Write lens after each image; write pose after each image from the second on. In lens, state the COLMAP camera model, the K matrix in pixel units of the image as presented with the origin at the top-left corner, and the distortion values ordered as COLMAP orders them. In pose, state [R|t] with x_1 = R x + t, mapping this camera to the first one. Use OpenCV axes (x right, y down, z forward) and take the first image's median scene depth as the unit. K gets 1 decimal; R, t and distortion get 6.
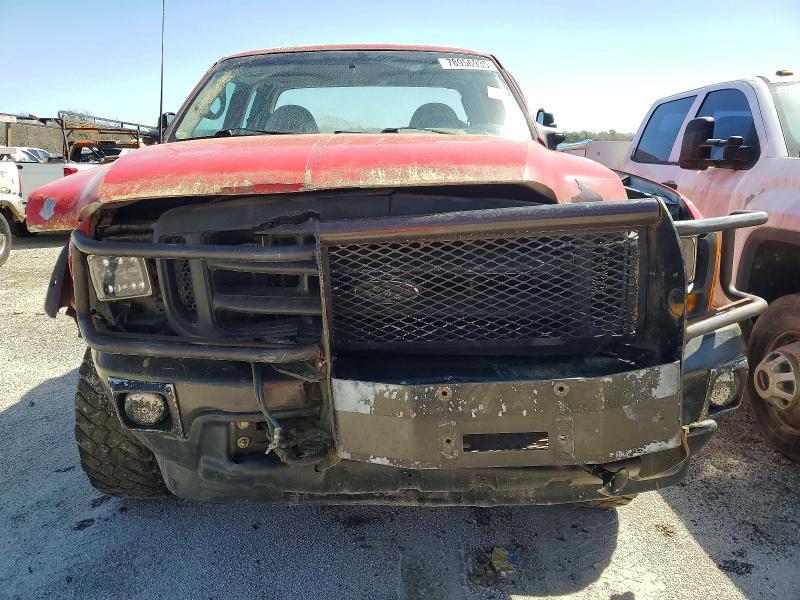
lens RADIAL K [[600.7, 0, 400.0], [0, 600.7, 300.0], [0, 0, 1]] dist [0.080966, -0.072390]
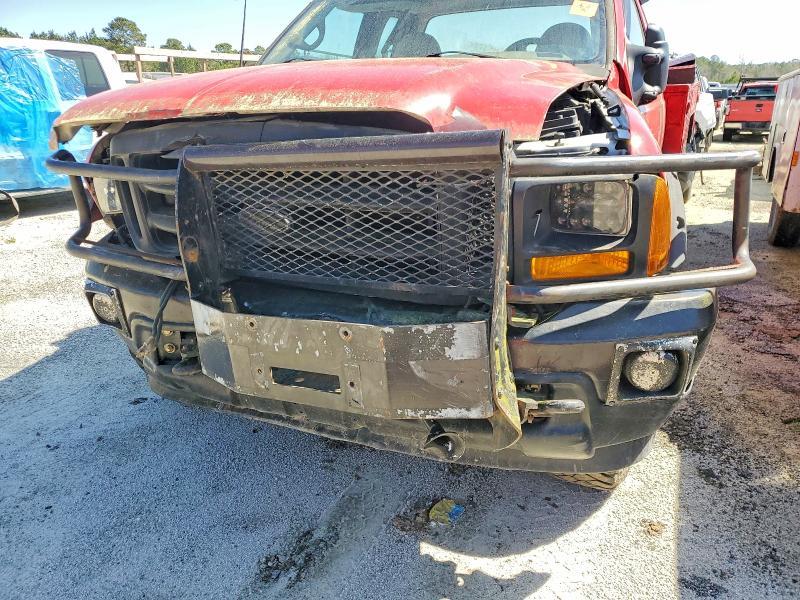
lens RADIAL K [[600.7, 0, 400.0], [0, 600.7, 300.0], [0, 0, 1]] dist [0.080966, -0.072390]
pose [[0.924113, 0.117094, -0.363737, 0.584644], [-0.080689, 0.990225, 0.113773, -0.016345], [0.373504, -0.075789, 0.924527, 0.143754]]
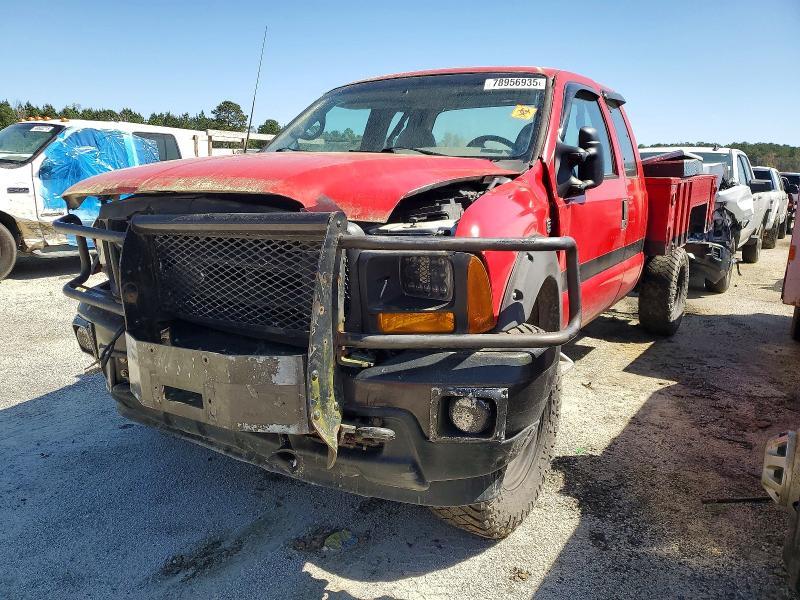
lens RADIAL K [[600.1, 0, 375.7], [0, 600.1, 301.5], [0, 0, 1]] dist [0.042956, -0.004968]
pose [[0.853522, 0.127418, -0.505238, 0.997148], [-0.139807, 0.990087, 0.013510, -0.029611], [0.501950, 0.059105, 0.862875, 0.098039]]
